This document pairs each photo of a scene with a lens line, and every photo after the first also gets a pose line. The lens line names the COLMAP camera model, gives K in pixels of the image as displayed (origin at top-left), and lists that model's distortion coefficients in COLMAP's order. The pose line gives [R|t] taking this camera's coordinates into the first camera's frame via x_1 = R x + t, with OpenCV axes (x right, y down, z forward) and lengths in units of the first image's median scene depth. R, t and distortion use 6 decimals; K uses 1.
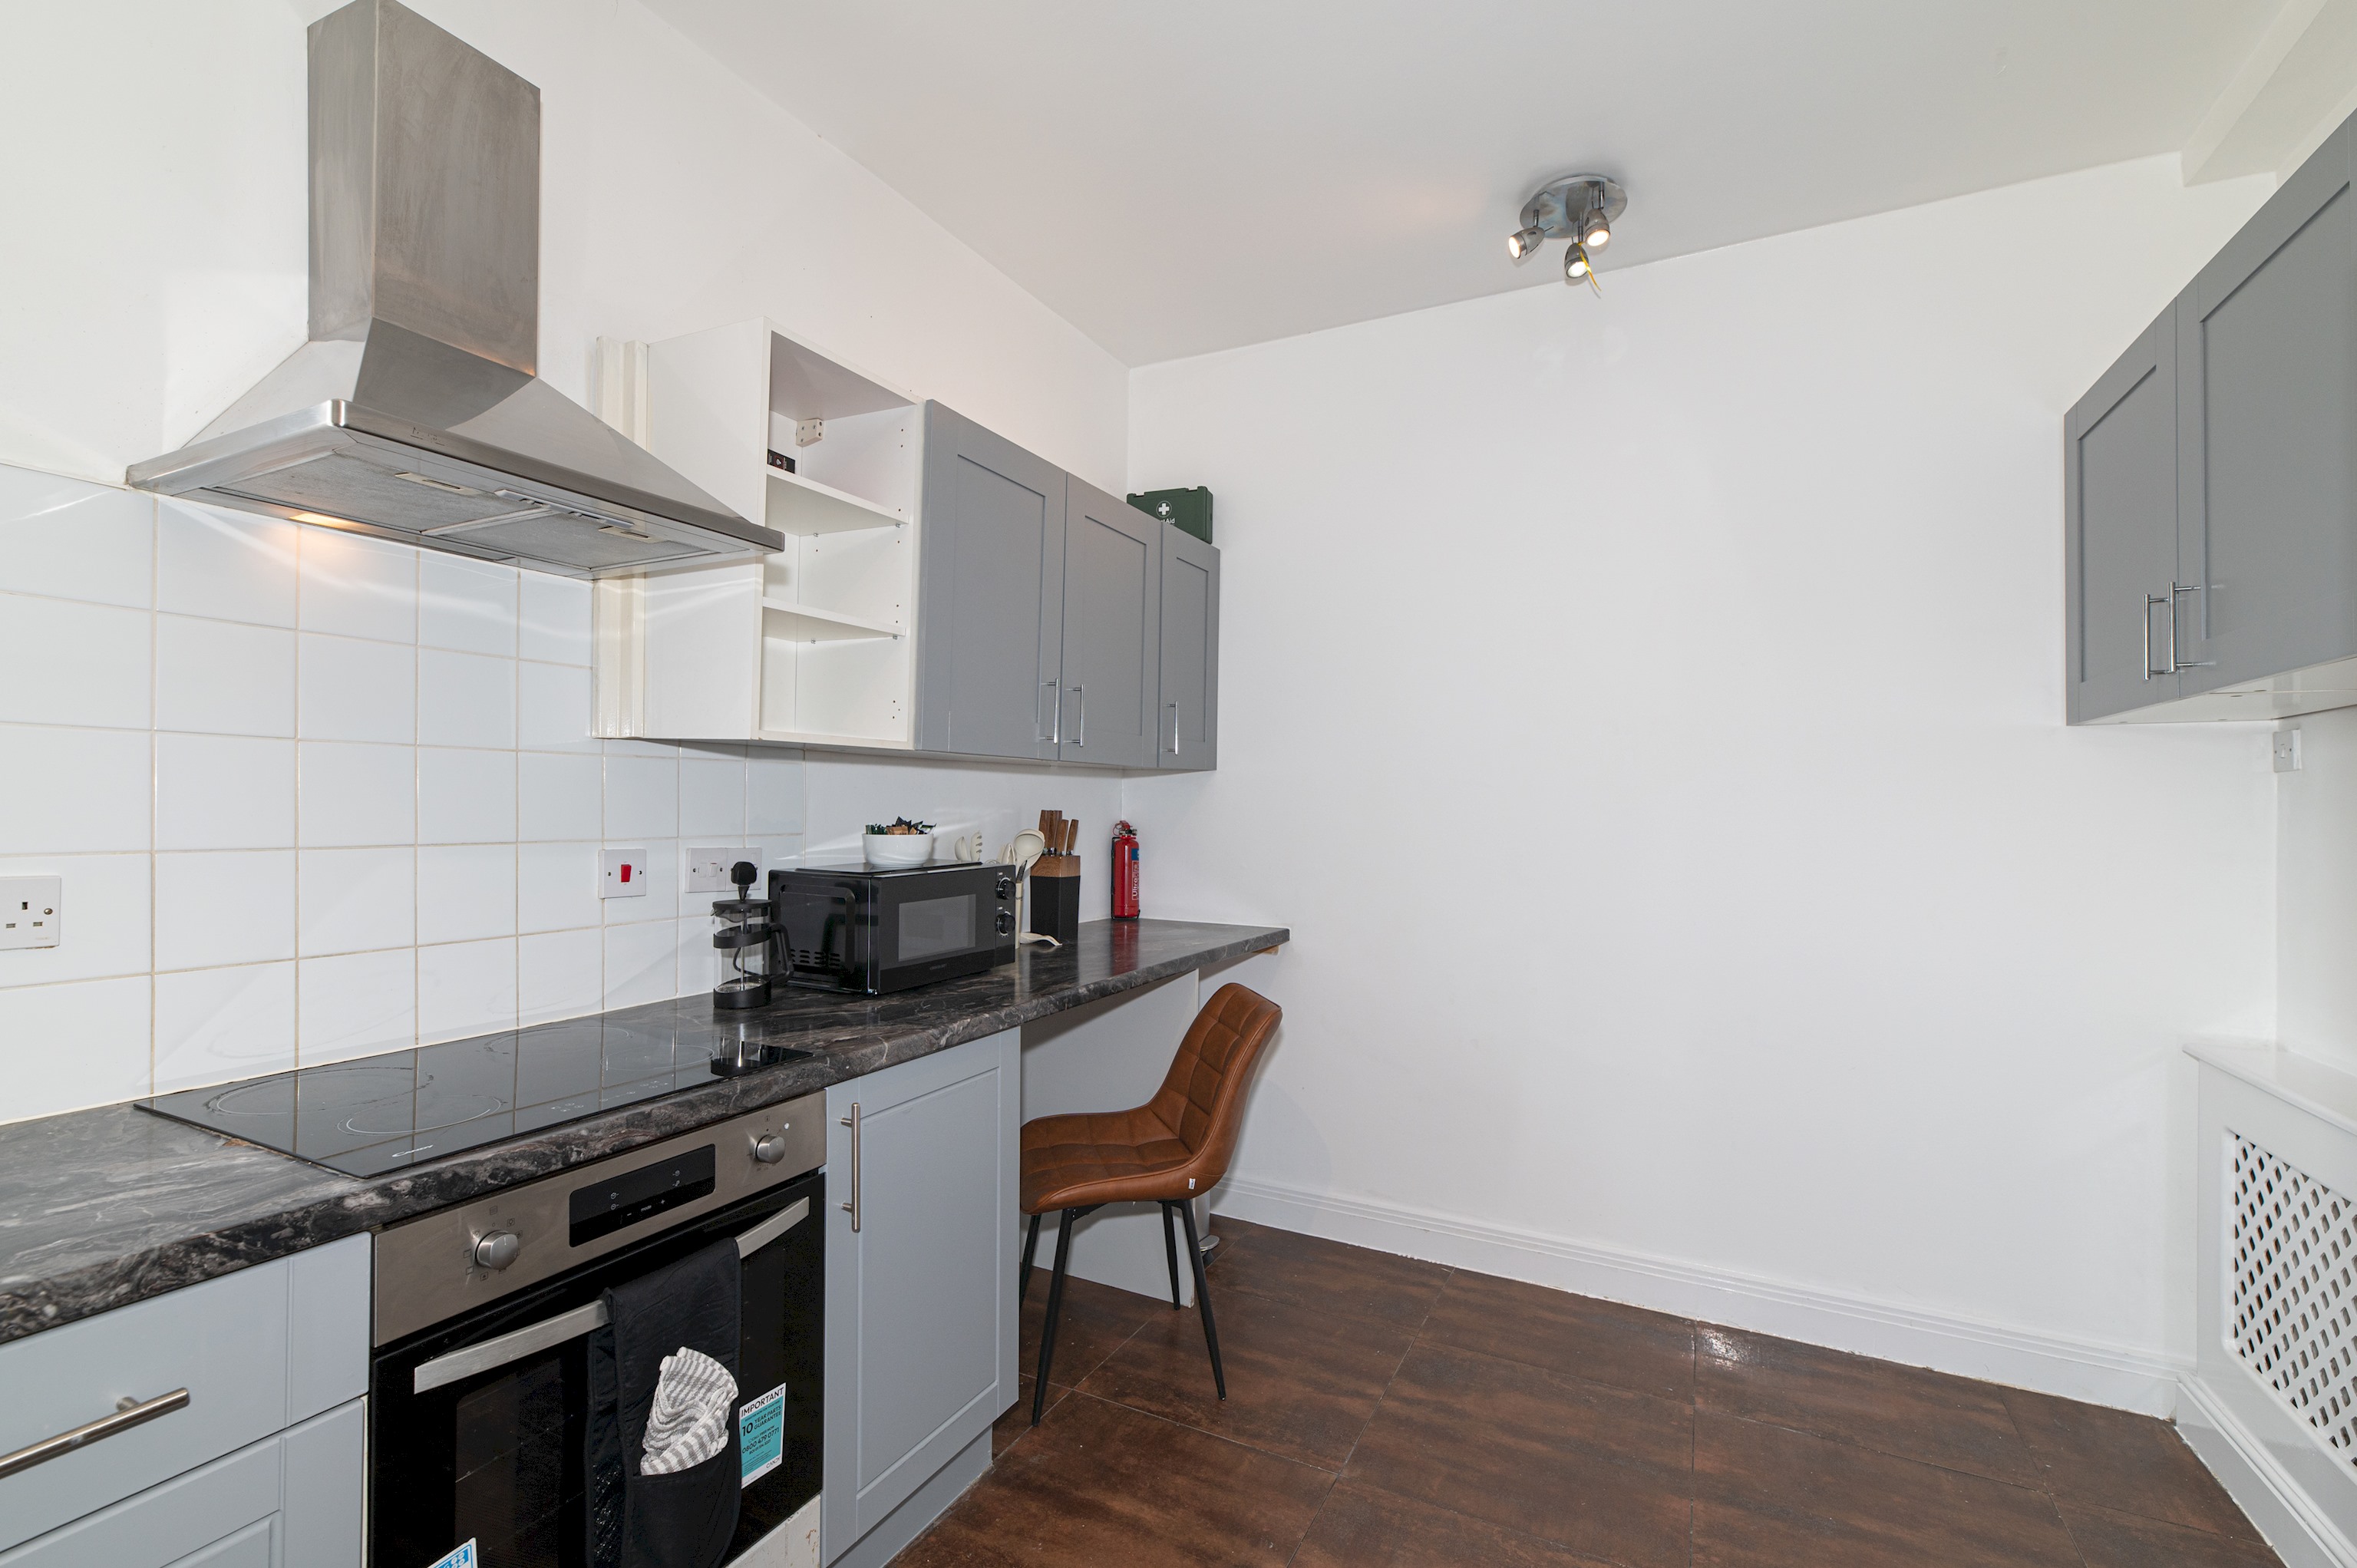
lens RADIAL K [[1043.0, 0, 1169.2], [0, 1043.0, 793.9], [0, 0, 1]] dist [0.000020, -0.000615]
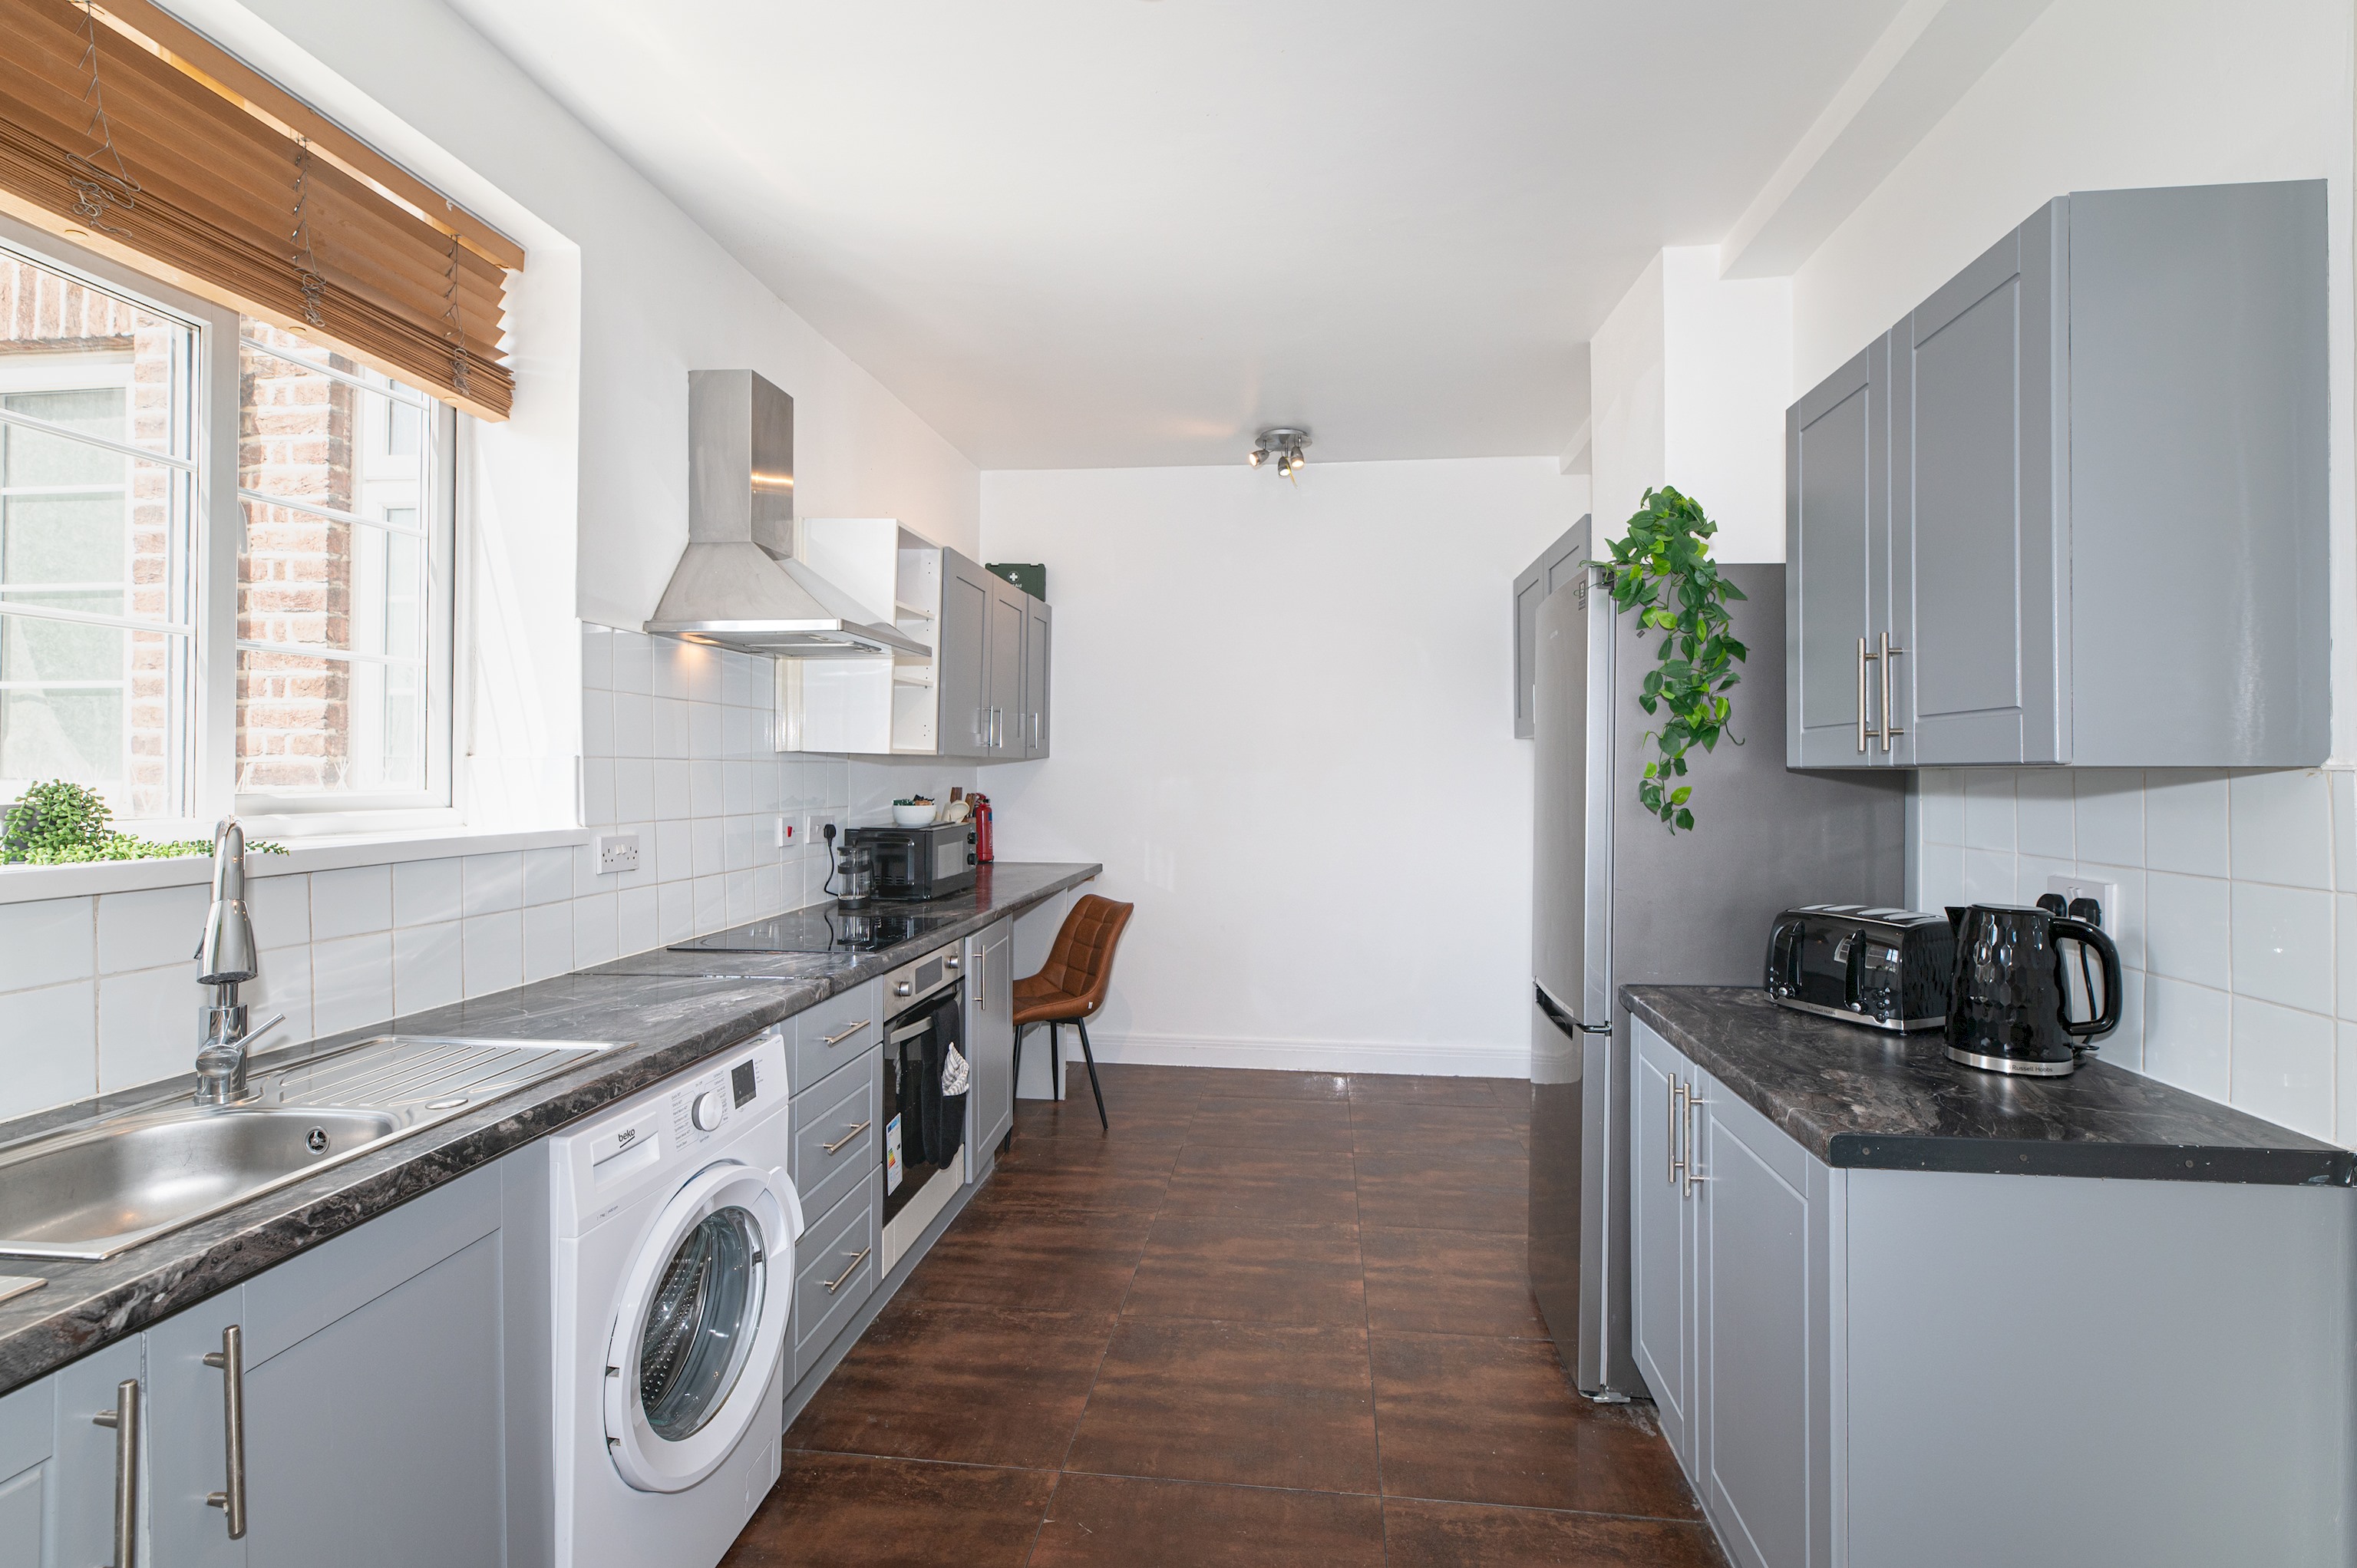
lens RADIAL K [[1087.0, 0, 1208.0], [0, 1087.0, 761.2], [0, 0, 1]] dist [0.002087, -0.001873]
pose [[0.930704, -0.004503, 0.365745, -0.424926], [0.003050, 0.999985, 0.004551, -0.033384], [-0.365760, -0.003120, 0.930704, -0.692742]]
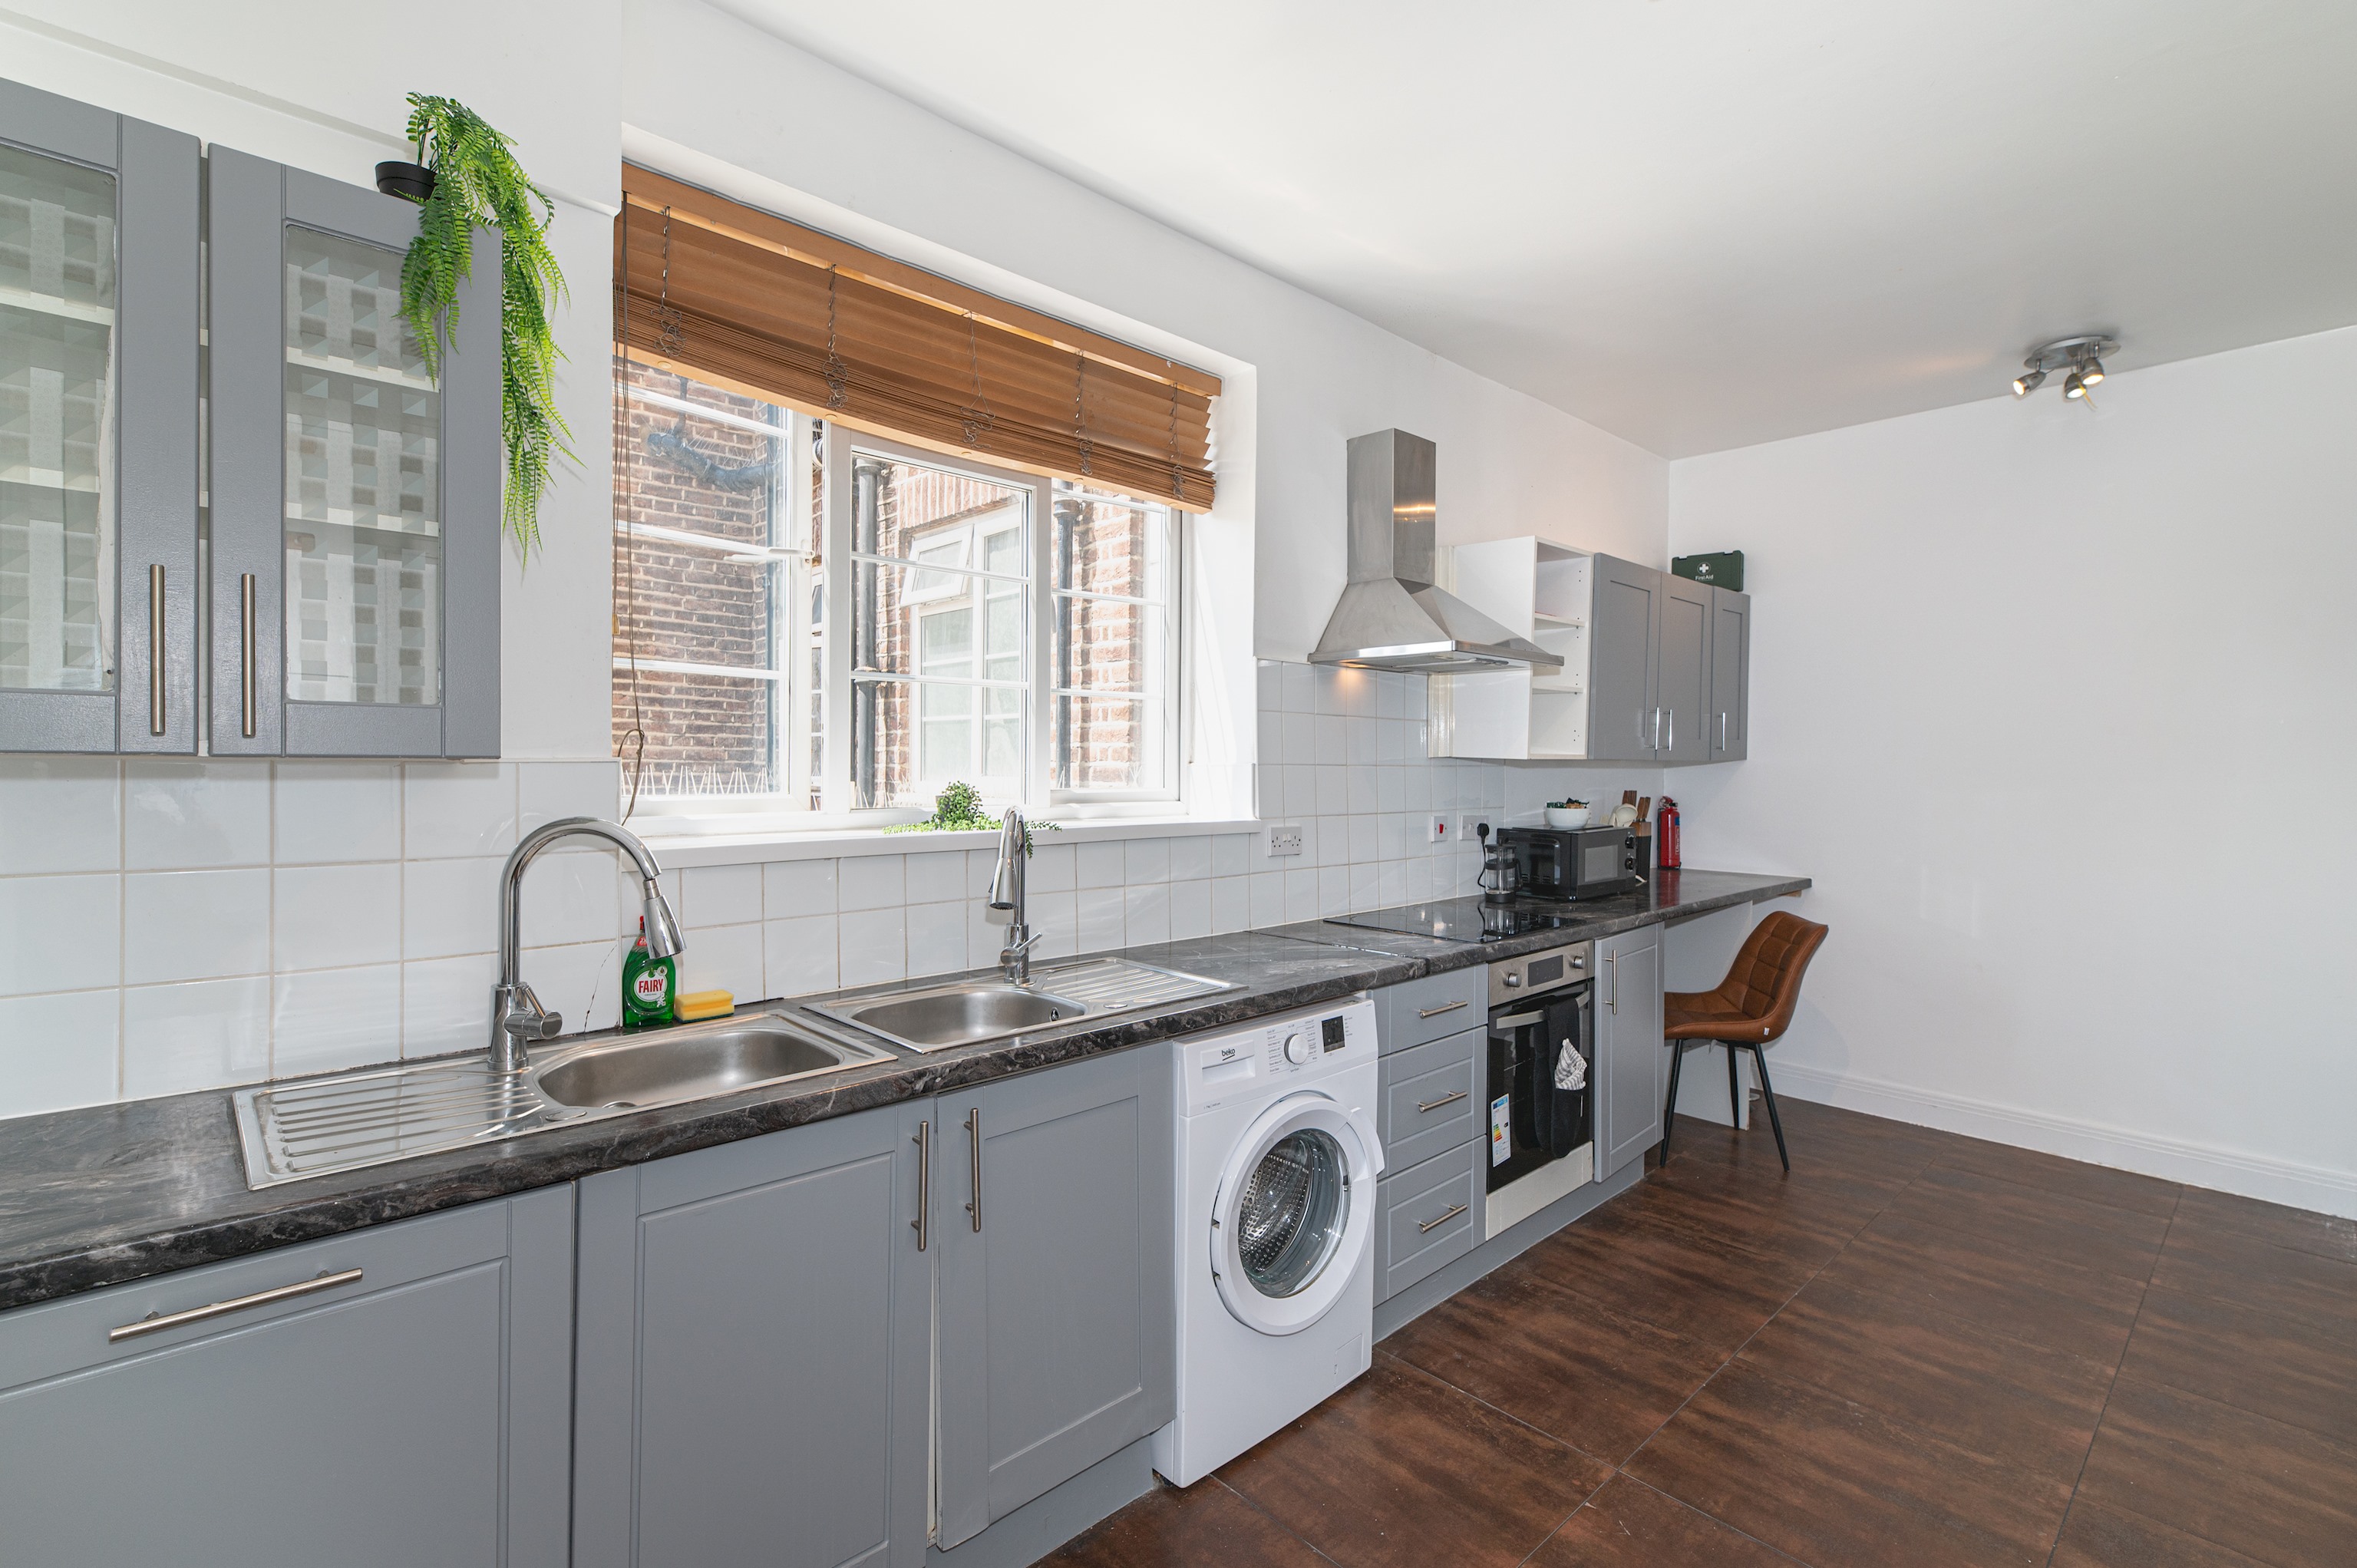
lens RADIAL K [[1069.7, 0, 1158.3], [0, 1069.7, 772.3], [0, 0, 1]] dist [0.001691, 0.000137]
pose [[0.938212, -0.001387, -0.346059, -0.264241], [0.006928, 0.999867, 0.014775, -0.045044], [0.345992, -0.016259, 0.938097, -0.780585]]
